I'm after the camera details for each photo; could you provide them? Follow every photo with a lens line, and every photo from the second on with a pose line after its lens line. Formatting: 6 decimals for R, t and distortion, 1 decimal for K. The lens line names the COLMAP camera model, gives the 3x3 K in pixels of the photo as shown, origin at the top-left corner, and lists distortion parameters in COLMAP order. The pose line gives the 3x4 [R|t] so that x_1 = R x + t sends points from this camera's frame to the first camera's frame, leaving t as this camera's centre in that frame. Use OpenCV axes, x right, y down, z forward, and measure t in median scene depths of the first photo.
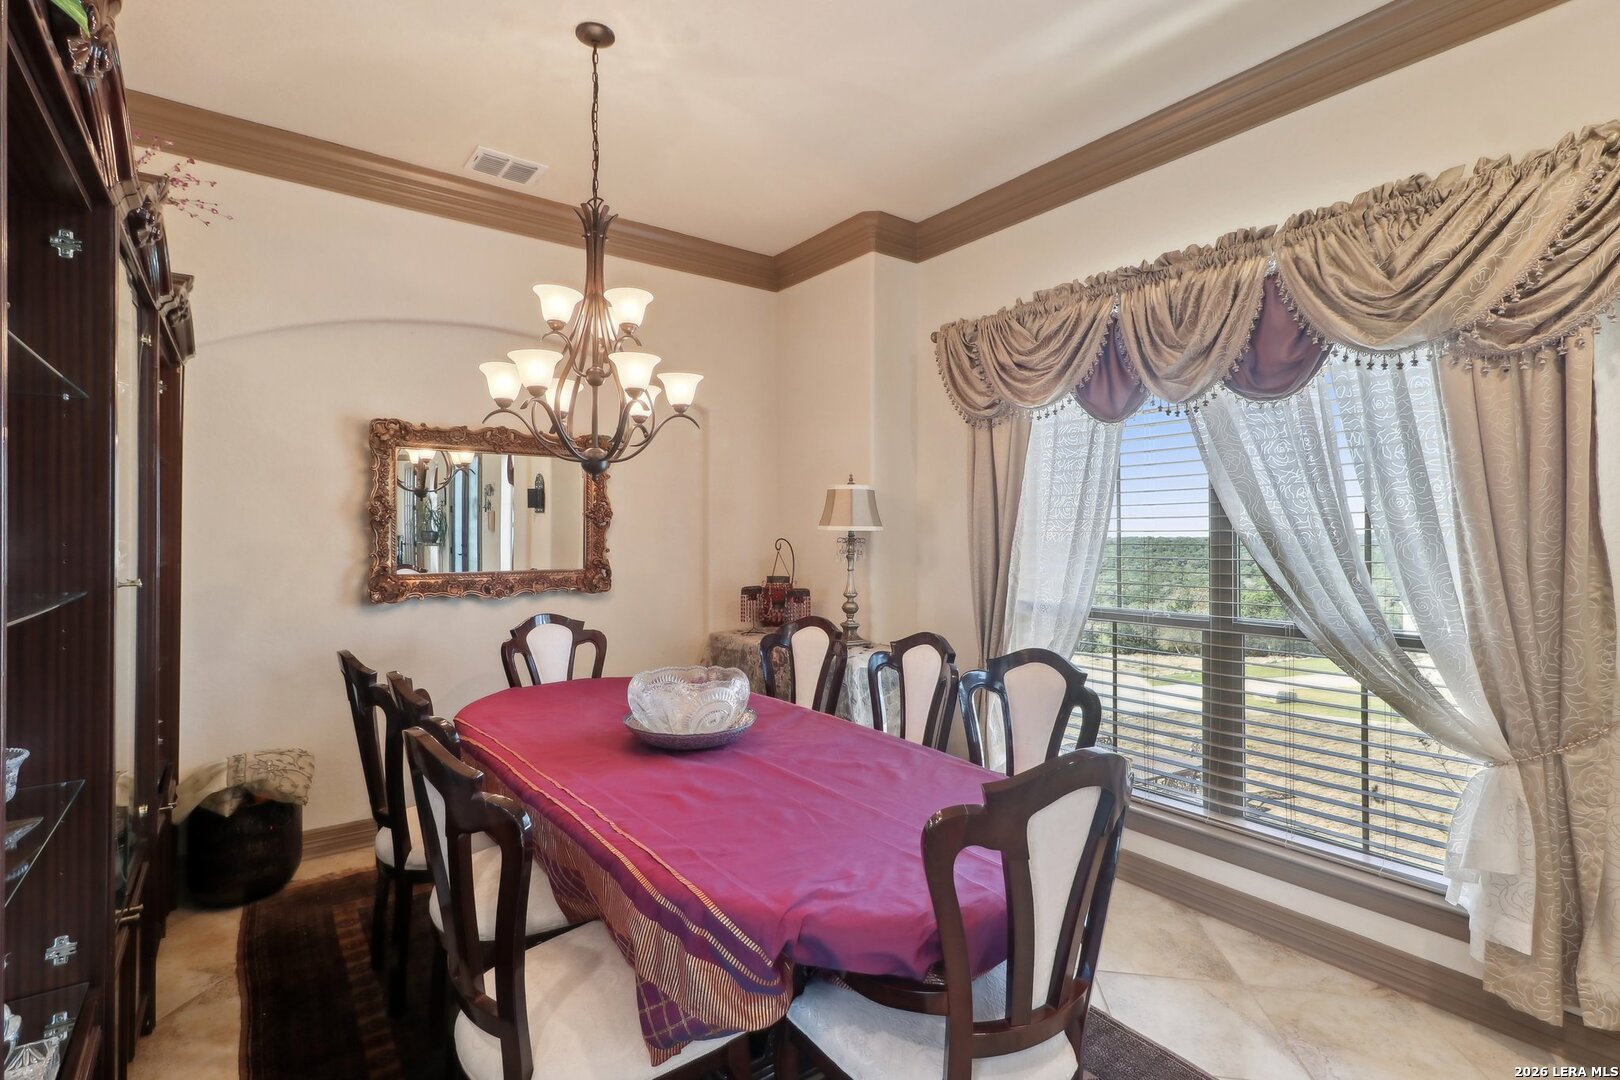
lens RADIAL K [[764.7, 0, 808.1], [0, 764.7, 525.2], [0, 0, 1]] dist [0.004661, 0.002100]
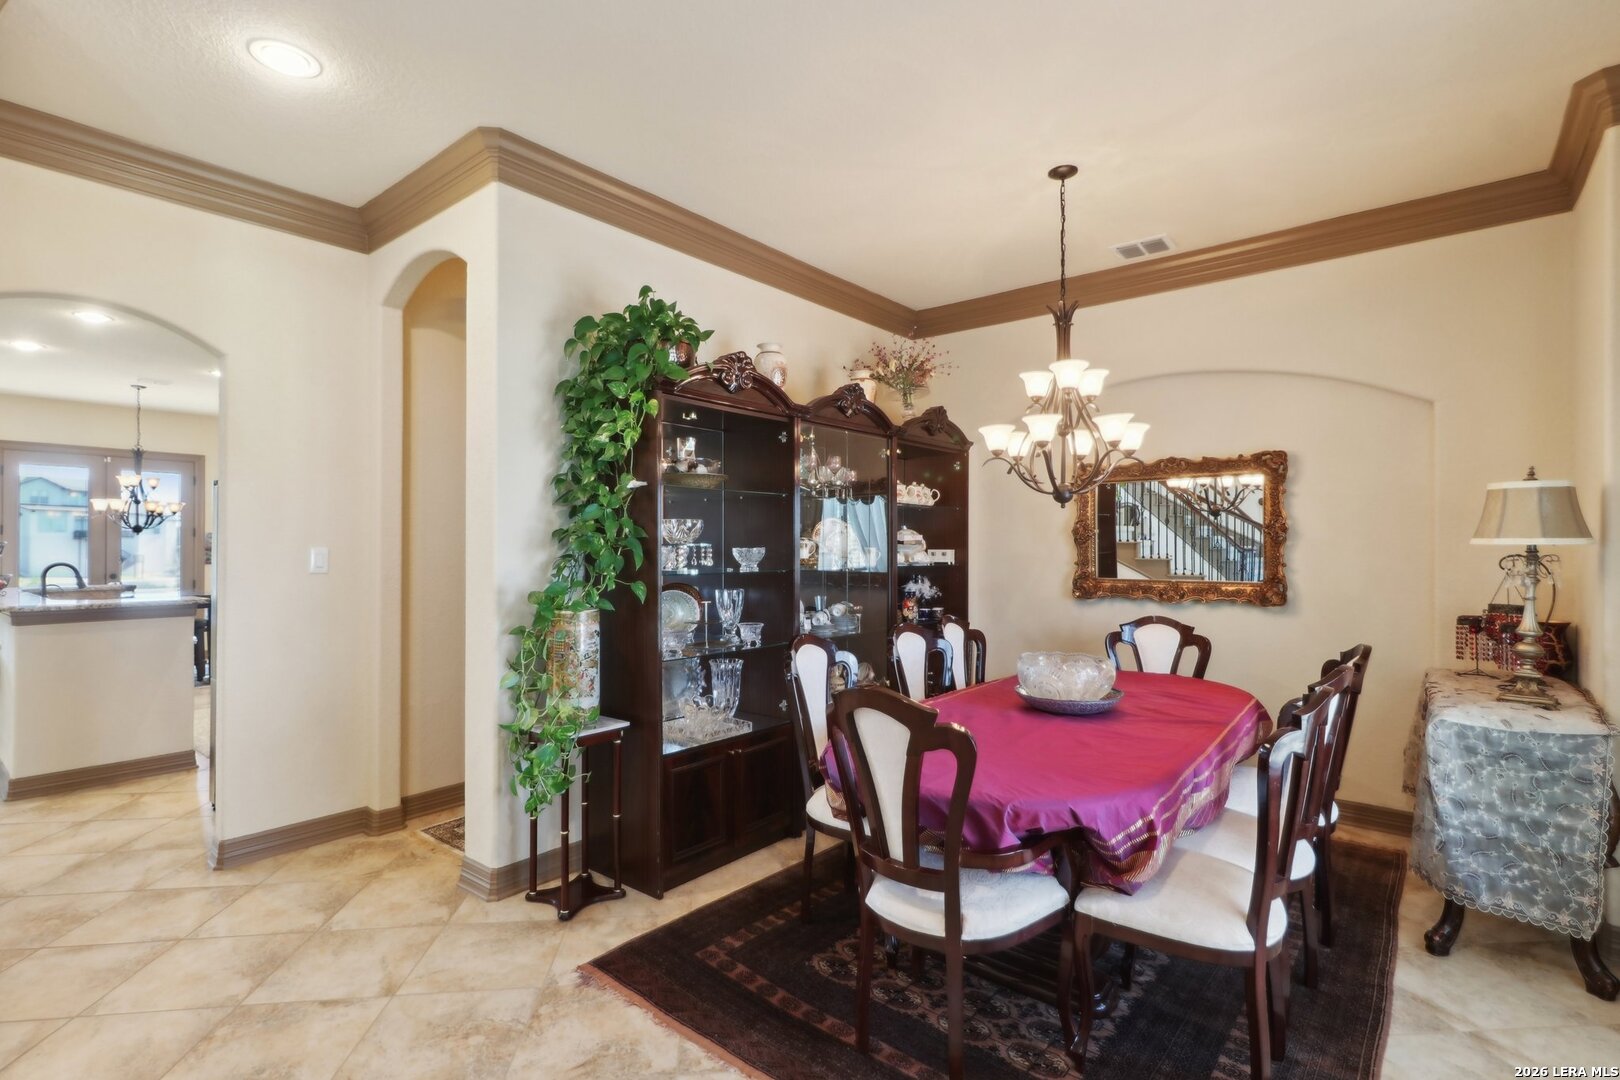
lens RADIAL K [[764.7, 0, 804.9], [0, 764.7, 549.9], [0, 0, 1]] dist [0.004661, 0.002100]
pose [[0.253874, 0.001496, -0.967236, 0.648797], [0.009568, 0.999946, 0.004058, 0.002940], [0.967190, -0.010284, 0.253846, 0.167541]]
